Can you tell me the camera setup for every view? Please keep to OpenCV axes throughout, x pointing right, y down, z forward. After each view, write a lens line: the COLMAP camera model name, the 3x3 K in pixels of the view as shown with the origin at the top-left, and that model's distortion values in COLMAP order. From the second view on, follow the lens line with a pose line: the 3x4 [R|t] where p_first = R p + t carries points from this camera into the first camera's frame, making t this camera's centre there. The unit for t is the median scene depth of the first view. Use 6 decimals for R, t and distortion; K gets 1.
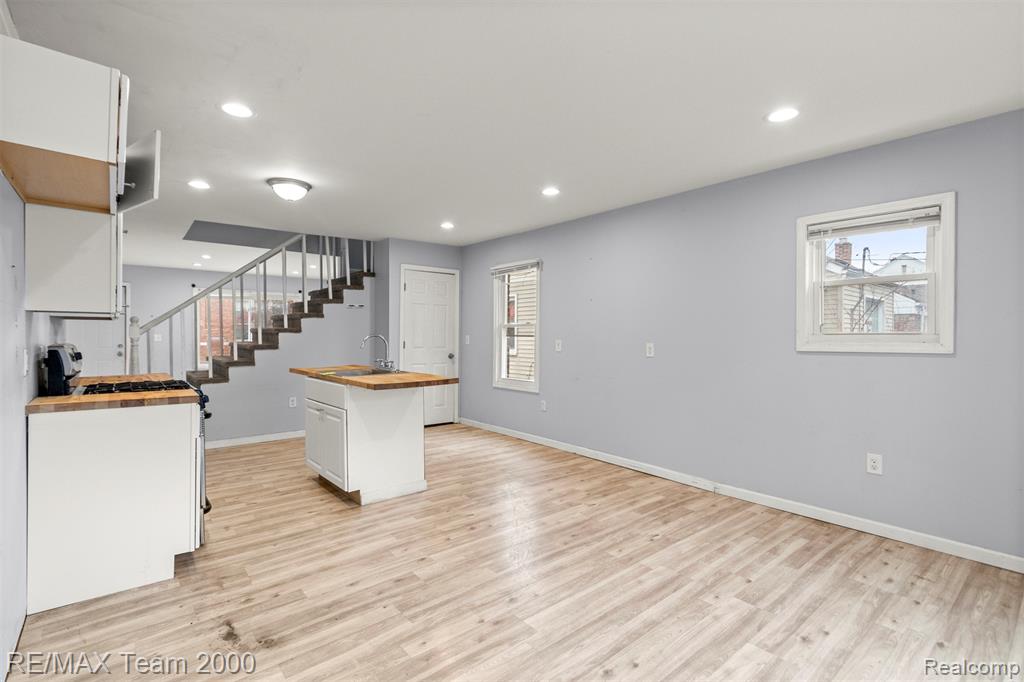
lens RADIAL K [[470.5, 0, 501.8], [0, 470.5, 336.6], [0, 0, 1]] dist [0.003425, -0.000517]
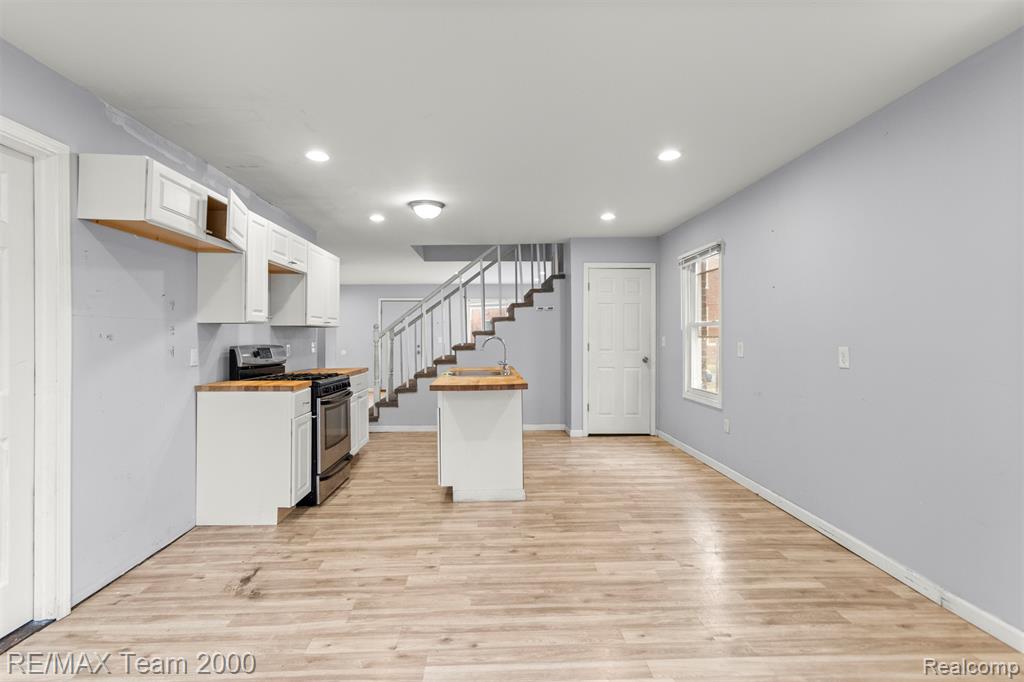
lens RADIAL K [[471.9, 0, 513.3], [0, 471.9, 333.9], [0, 0, 1]] dist [0.003864, -0.000499]
pose [[0.798043, -0.009901, -0.602519, 0.476652], [0.004552, 0.999936, -0.010402, 0.000685], [0.602583, 0.005559, 0.798037, 0.270258]]
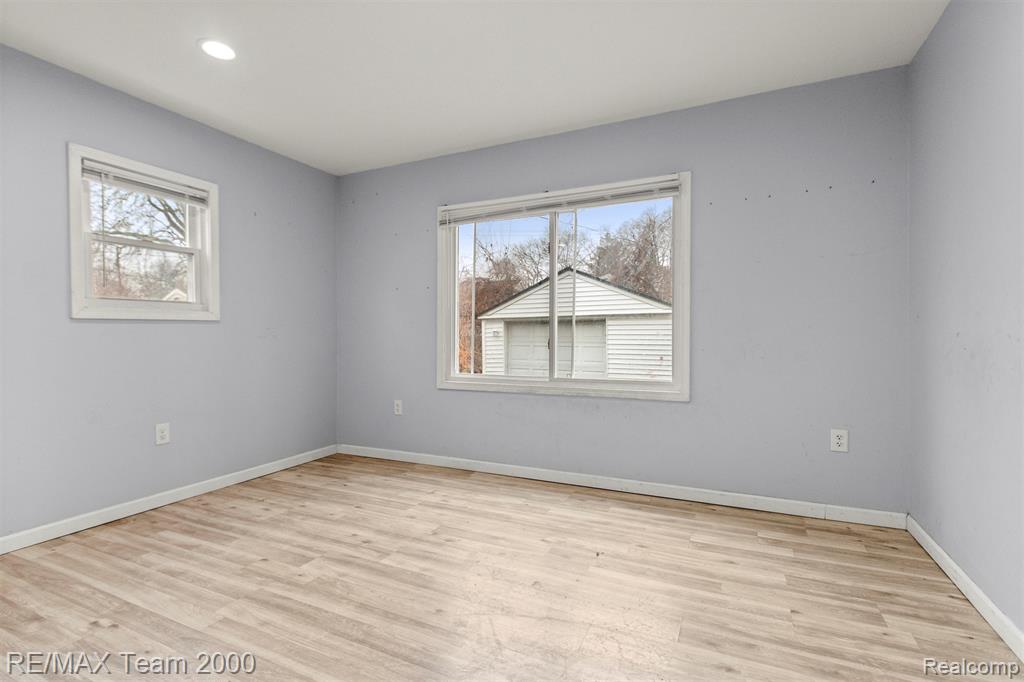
lens RADIAL K [[471.9, 0, 513.3], [0, 471.9, 333.9], [0, 0, 1]] dist [0.003864, -0.000499]
pose [[-0.433723, 0.003509, 0.901039, -0.404955], [0.003728, 0.999991, -0.002099, 0.067283], [-0.901038, 0.002449, -0.433732, 0.760514]]
